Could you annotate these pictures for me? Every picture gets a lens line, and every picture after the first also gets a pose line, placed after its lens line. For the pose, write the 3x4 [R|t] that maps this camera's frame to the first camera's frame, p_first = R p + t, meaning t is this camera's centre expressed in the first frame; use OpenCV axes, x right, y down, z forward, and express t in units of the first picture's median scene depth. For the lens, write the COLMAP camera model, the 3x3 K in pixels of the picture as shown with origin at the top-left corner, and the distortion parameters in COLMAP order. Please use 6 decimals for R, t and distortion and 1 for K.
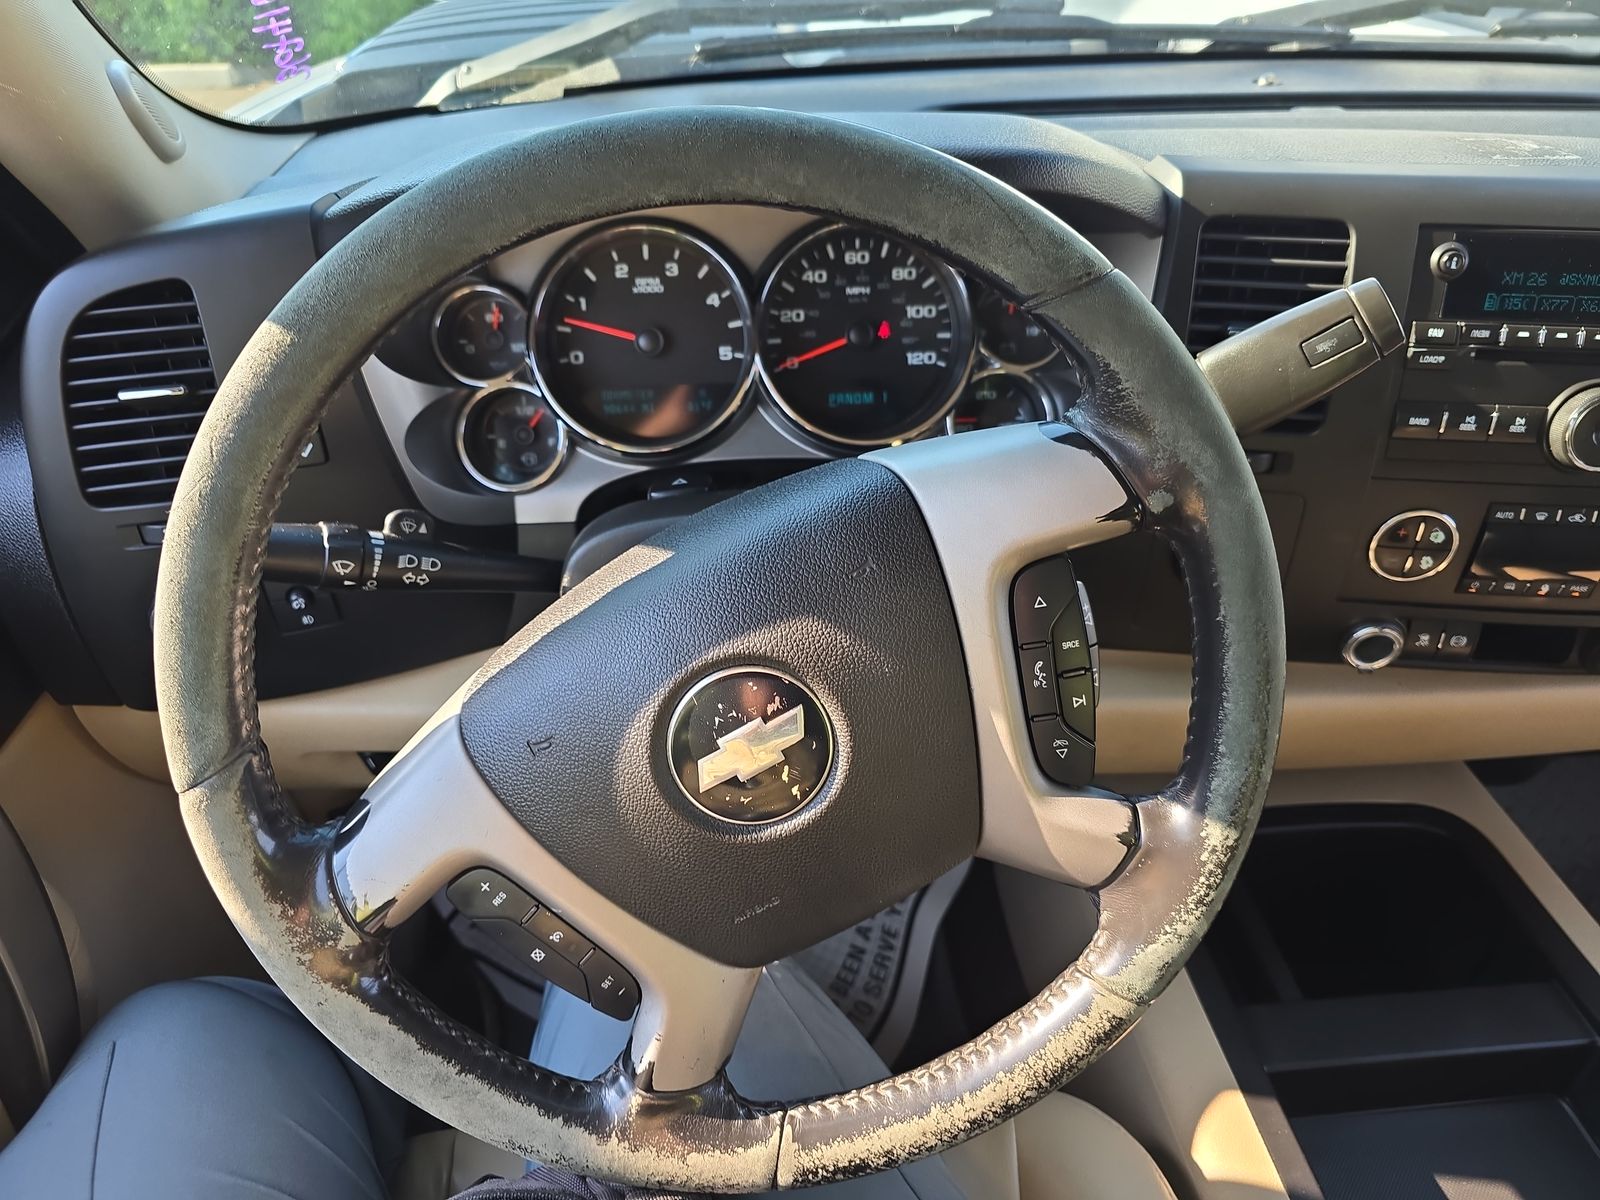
lens RADIAL K [[1095.5, 0, 786.3], [0, 1095.5, 603.5], [0, 0, 1]] dist [0.039440, -0.030757]
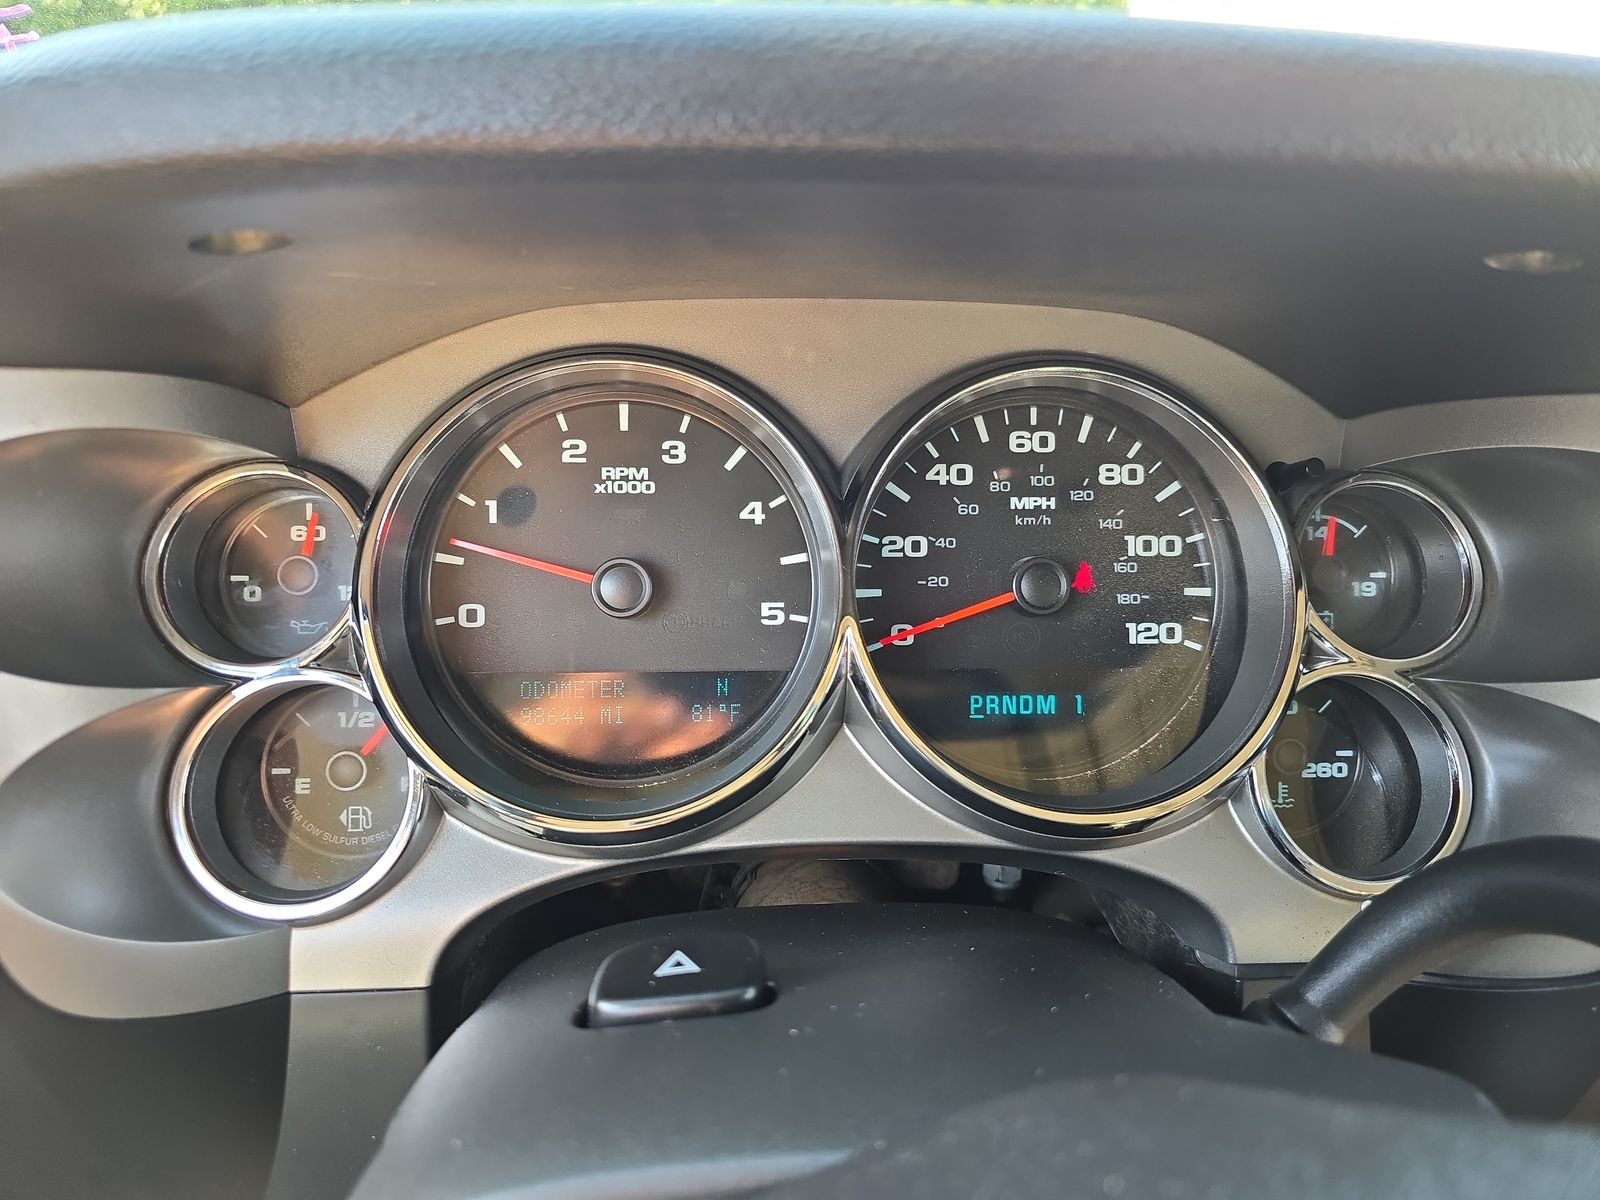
lens RADIAL K [[1095.5, 0, 806.3], [0, 1095.5, 602.5], [0, 0, 1]] dist [0.039440, -0.030757]
pose [[0.998960, 0.026434, 0.037141, -0.059683], [-0.018329, 0.978862, -0.203699, -0.132461], [-0.041740, 0.202807, 0.978329, 0.511395]]
